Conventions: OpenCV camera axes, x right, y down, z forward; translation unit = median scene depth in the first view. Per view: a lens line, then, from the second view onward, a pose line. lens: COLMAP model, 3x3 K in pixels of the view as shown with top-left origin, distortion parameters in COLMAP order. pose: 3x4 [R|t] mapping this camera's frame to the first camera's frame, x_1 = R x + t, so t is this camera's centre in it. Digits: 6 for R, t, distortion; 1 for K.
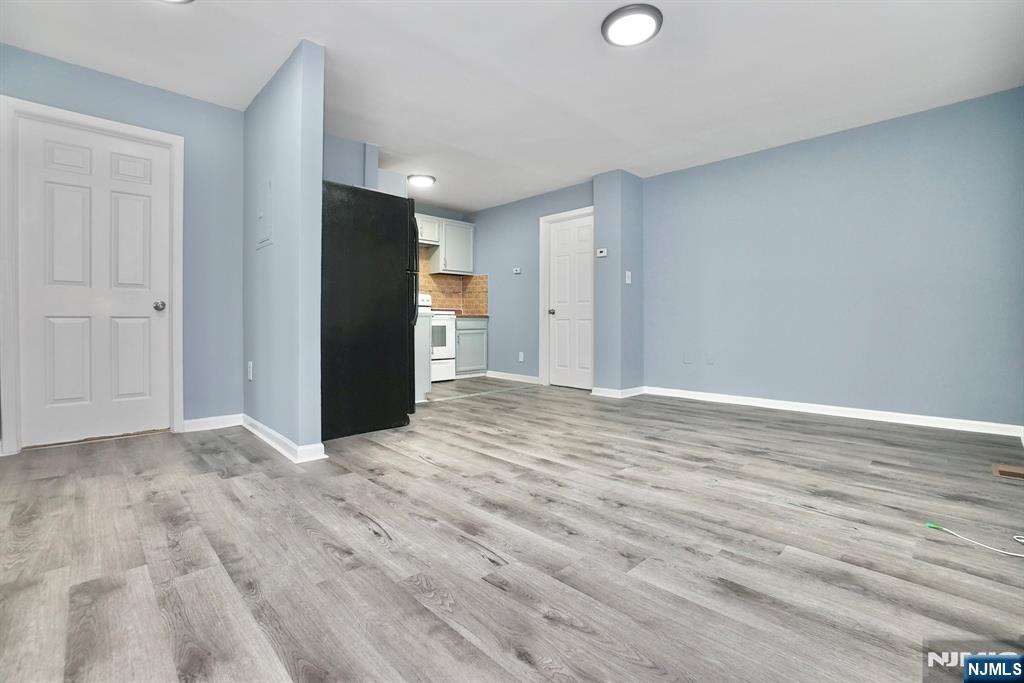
lens RADIAL K [[457.1, 0, 512.8], [0, 457.1, 326.3], [0, 0, 1]] dist [-0.071090, 0.021287]
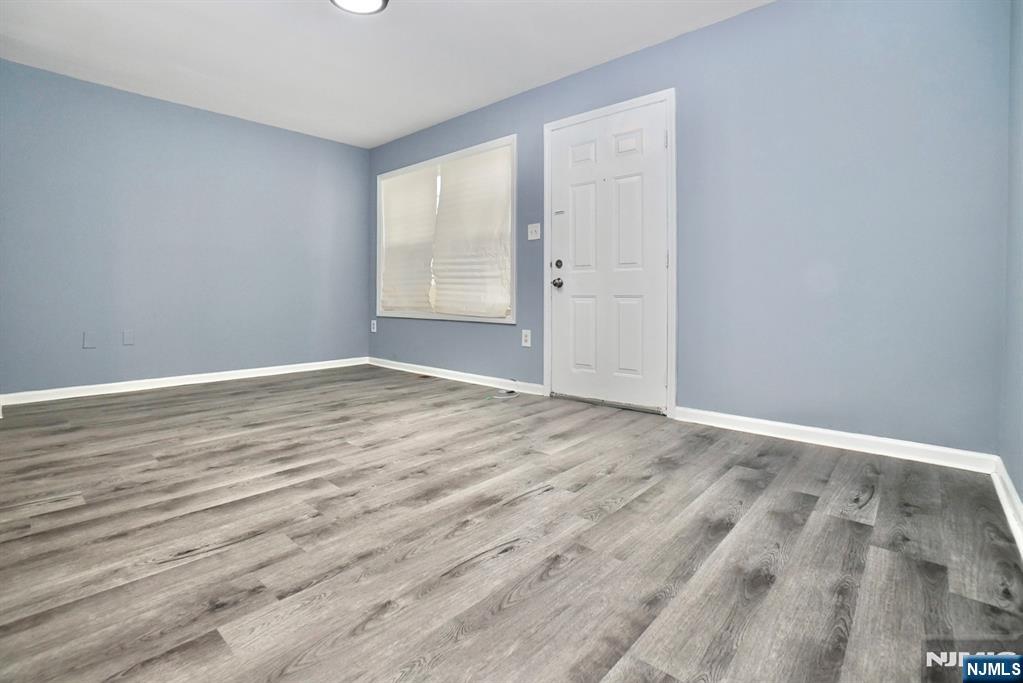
lens RADIAL K [[456.6, 0, 512.3], [0, 456.6, 326.3], [0, 0, 1]] dist [-0.071090, 0.021287]
pose [[-0.046105, -0.070433, 0.996451, -0.981073], [0.004983, 0.997483, 0.070736, -0.009034], [-0.998924, 0.008226, -0.045638, 0.908356]]
